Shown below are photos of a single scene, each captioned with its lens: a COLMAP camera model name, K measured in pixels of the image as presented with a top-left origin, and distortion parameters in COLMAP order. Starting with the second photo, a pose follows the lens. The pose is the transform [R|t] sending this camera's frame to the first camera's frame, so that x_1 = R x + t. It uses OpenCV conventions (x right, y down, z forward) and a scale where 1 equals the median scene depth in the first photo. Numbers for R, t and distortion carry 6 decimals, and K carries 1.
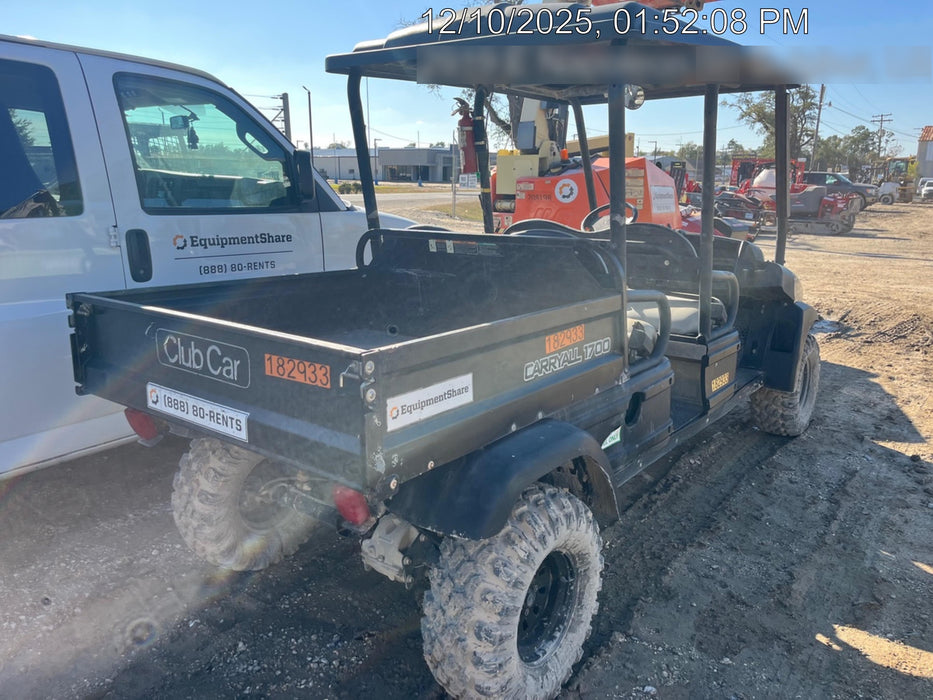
lens RADIAL K [[684.1, 0, 466.5], [0, 684.1, 350.0], [0, 0, 1]] dist [0.008677, -0.005585]
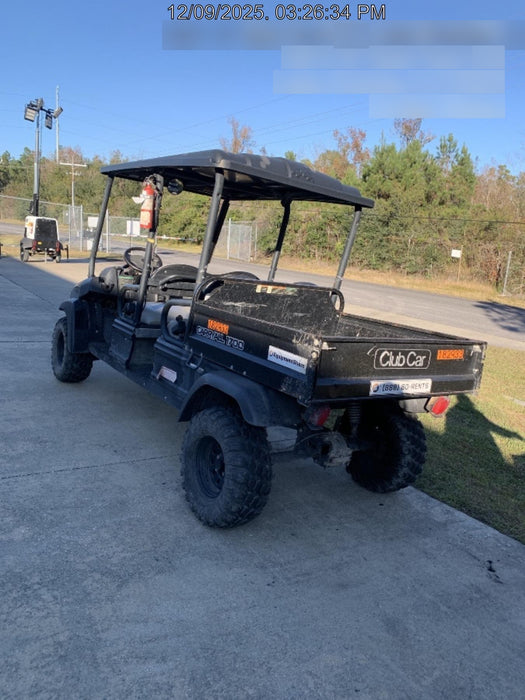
lens RADIAL K [[513.2, 0, 271.2], [0, 513.2, 348.7], [0, 0, 1]] dist [0.008677, -0.005585]
pose [[0.315089, -0.125437, 0.940736, -1.844017], [0.086969, 0.990873, 0.102992, -0.199376], [-0.945069, 0.049363, 0.323122, 0.860166]]
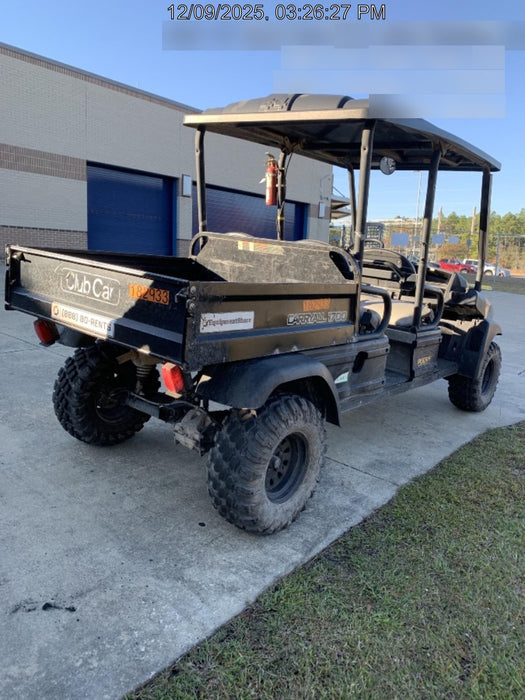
lens RADIAL K [[518.8, 0, 262.5], [0, 518.8, 350.0], [0, 0, 1]] dist [0.004070, -0.001819]
pose [[0.994382, 0.105849, 0.001181, 0.033614], [-0.105832, 0.994332, -0.010171, 0.126835], [-0.002251, 0.009989, 0.999948, -0.222073]]
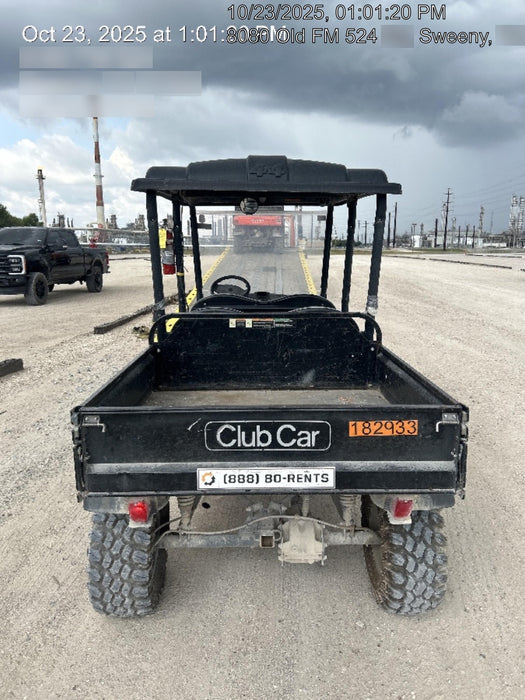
lens RADIAL K [[513.2, 0, 271.2], [0, 513.2, 348.7], [0, 0, 1]] dist [0.008677, -0.005585]
pose [[0.782250, -0.123395, 0.610621, -0.929988], [0.140357, 0.989894, 0.020232, -0.166962], [-0.606947, 0.069879, 0.791665, 0.216778]]
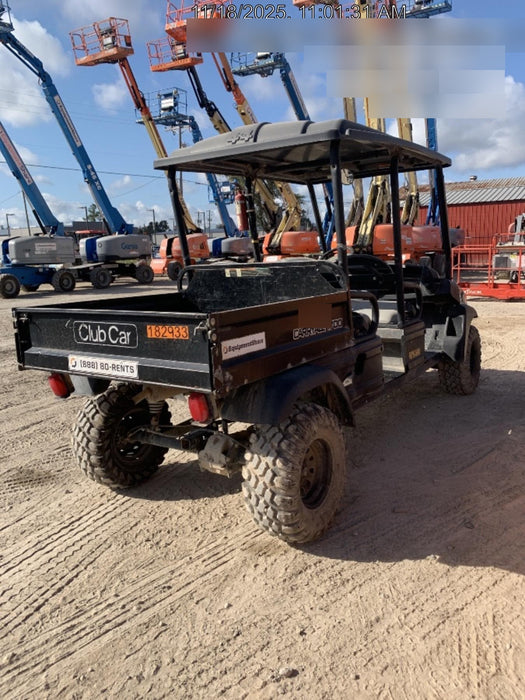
lens RADIAL K [[518.8, 0, 262.5], [0, 518.8, 350.0], [0, 0, 1]] dist [0.004070, -0.001819]
pose [[0.996763, -0.061092, 0.052260, -0.064417], [0.063539, 0.996894, -0.046535, 0.131210], [-0.049255, 0.049705, 0.997549, -0.297135]]
